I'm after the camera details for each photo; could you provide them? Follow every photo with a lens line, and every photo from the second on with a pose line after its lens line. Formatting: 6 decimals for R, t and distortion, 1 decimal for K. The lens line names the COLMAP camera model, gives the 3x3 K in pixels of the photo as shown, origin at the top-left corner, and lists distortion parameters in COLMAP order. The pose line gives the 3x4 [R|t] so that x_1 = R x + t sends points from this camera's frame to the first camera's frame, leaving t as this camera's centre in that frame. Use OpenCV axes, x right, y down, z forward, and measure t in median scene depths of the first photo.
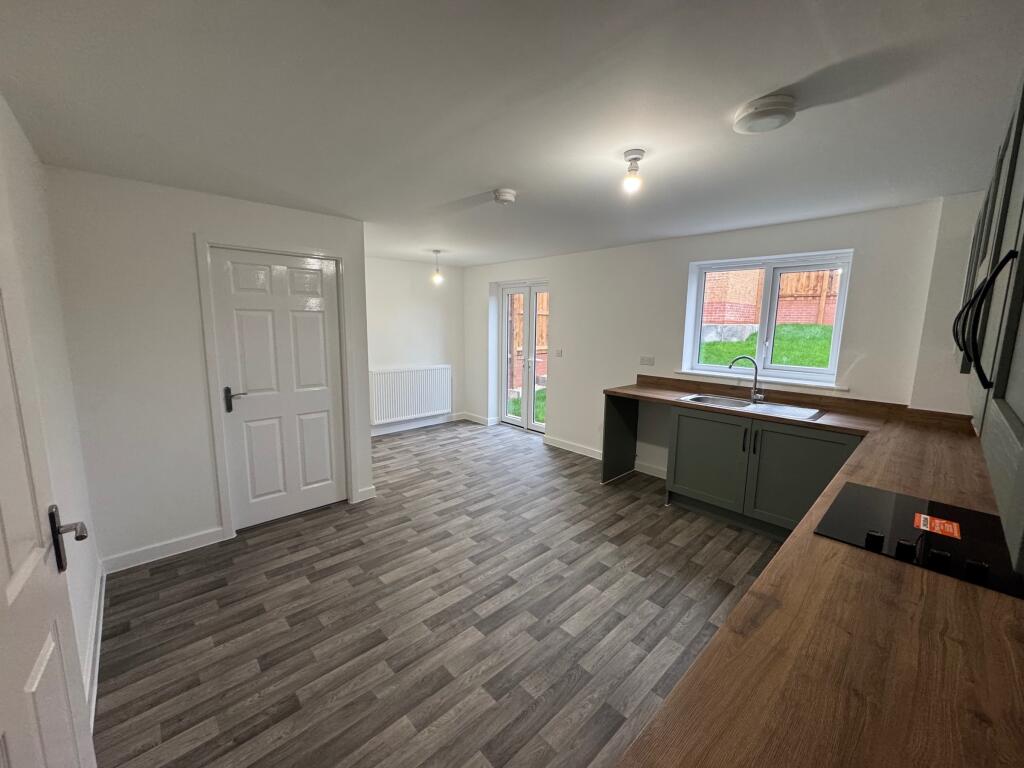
lens RADIAL K [[409.2, 0, 512.7], [0, 409.2, 385.1], [0, 0, 1]] dist [-0.001595, -0.000157]
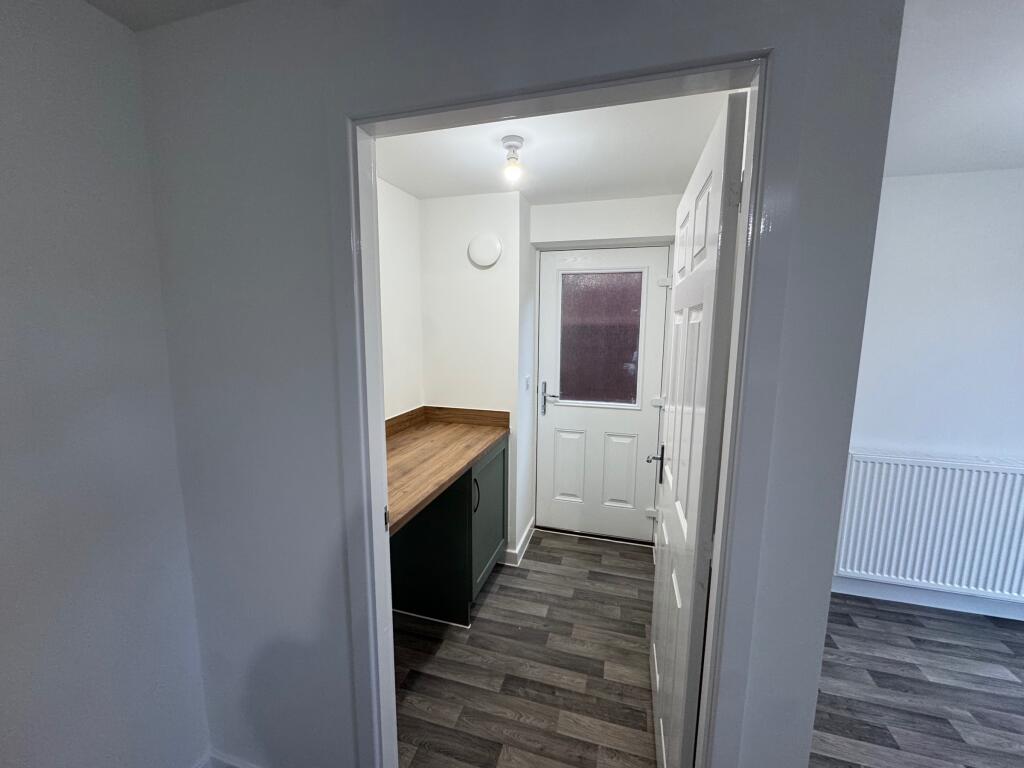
lens RADIAL K [[409.2, 0, 512.2], [0, 409.2, 379.7], [0, 0, 1]] dist [-0.001595, -0.000157]
pose [[-0.510599, -0.140666, 0.848234, -0.658503], [0.111744, 0.967304, 0.227676, -0.253235], [-0.852527, 0.211036, -0.478186, 1.469825]]
